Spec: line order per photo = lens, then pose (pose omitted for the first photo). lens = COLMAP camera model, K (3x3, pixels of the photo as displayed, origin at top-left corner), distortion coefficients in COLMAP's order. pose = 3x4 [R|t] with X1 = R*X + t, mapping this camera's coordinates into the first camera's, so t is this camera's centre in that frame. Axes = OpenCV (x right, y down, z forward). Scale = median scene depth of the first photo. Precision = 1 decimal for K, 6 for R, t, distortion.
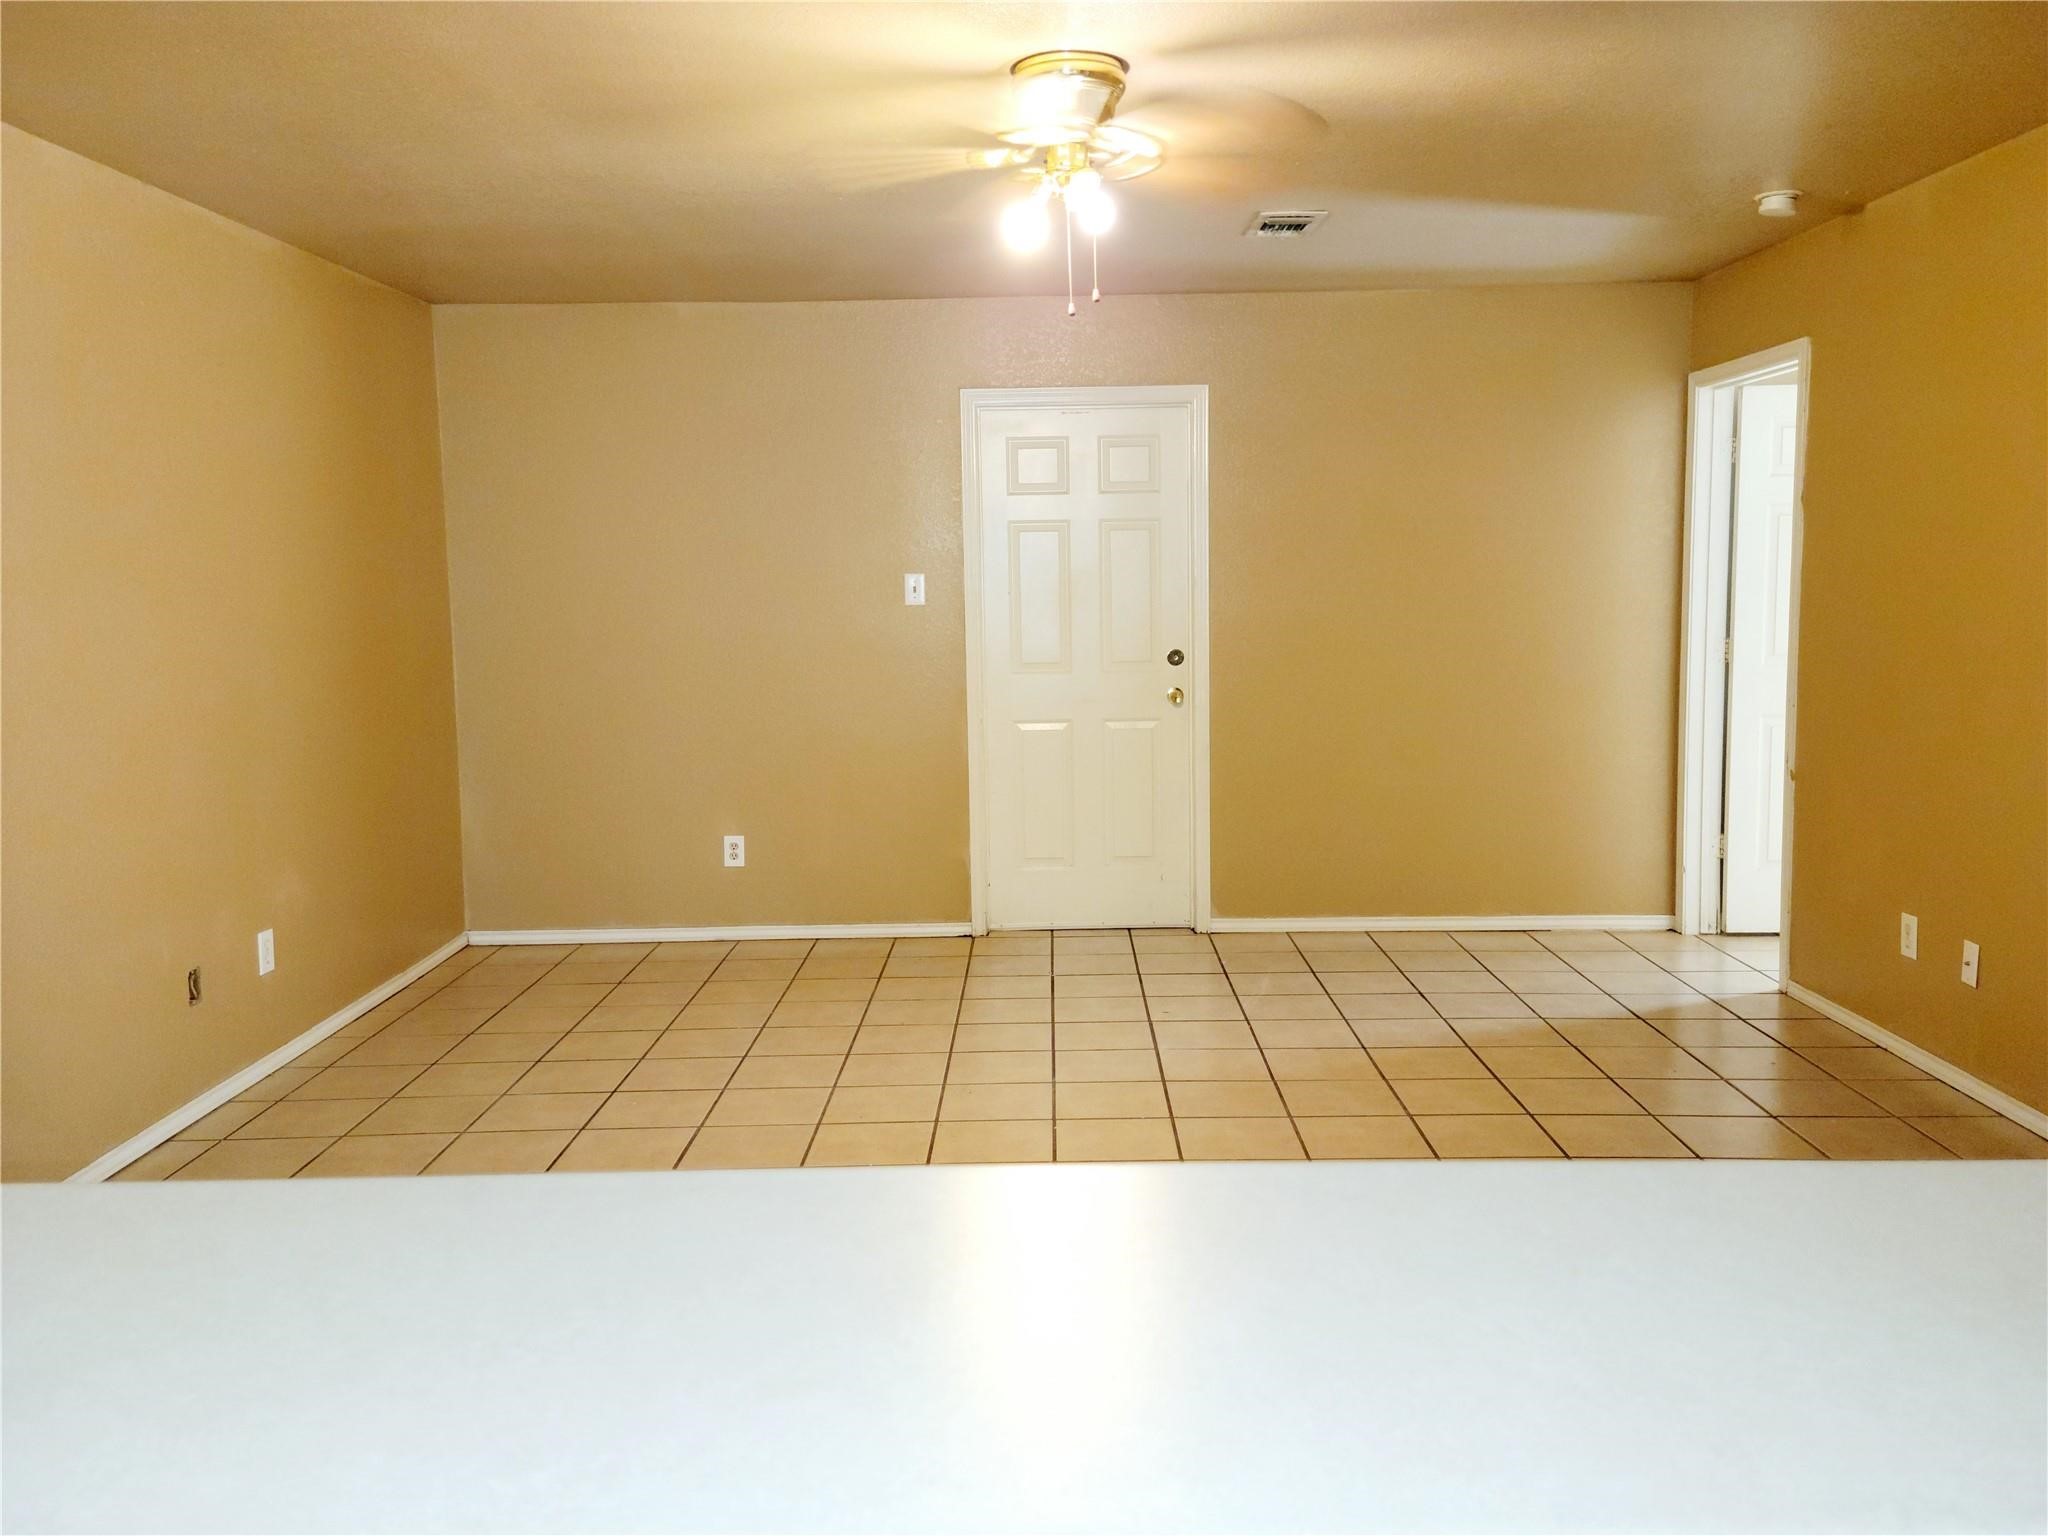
lens RADIAL K [[1641.2, 0, 1025.6], [0, 1641.2, 764.2], [0, 0, 1]] dist [-0.000934, -0.001469]
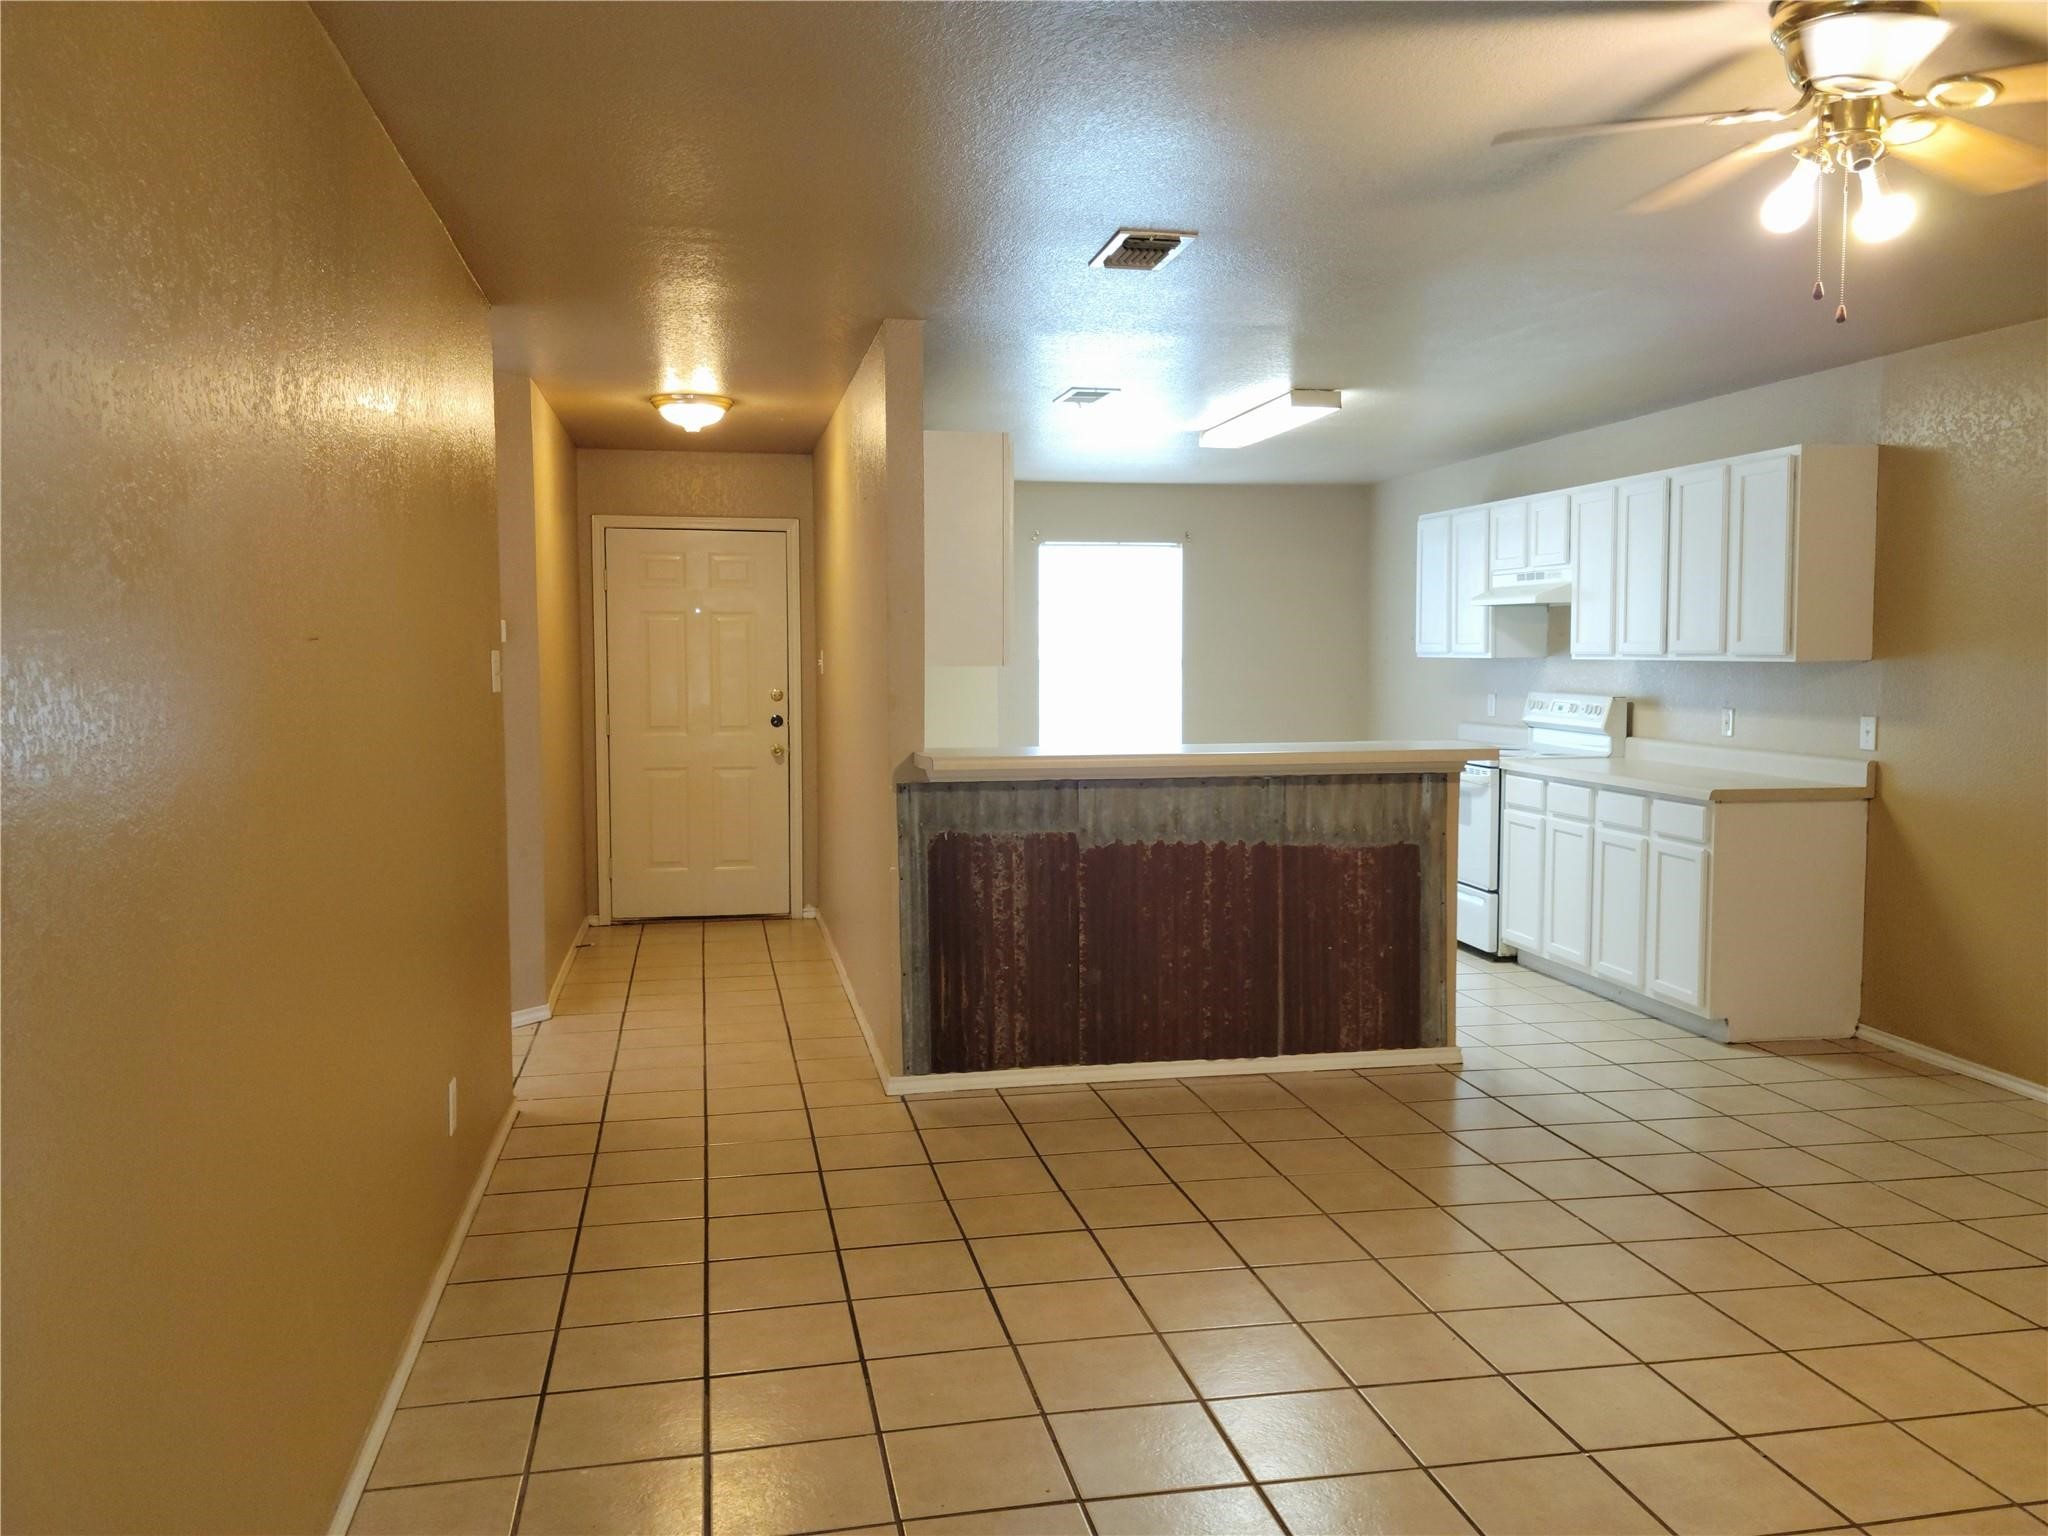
lens RADIAL K [[1641.2, 0, 1018.6], [0, 1641.2, 764.7], [0, 0, 1]] dist [-0.000934, -0.001469]
pose [[0.979325, 0.008676, 0.202105, 0.002765], [0.001097, 0.998837, -0.048195, -0.025361], [-0.202289, 0.047421, 0.978177, 0.217045]]
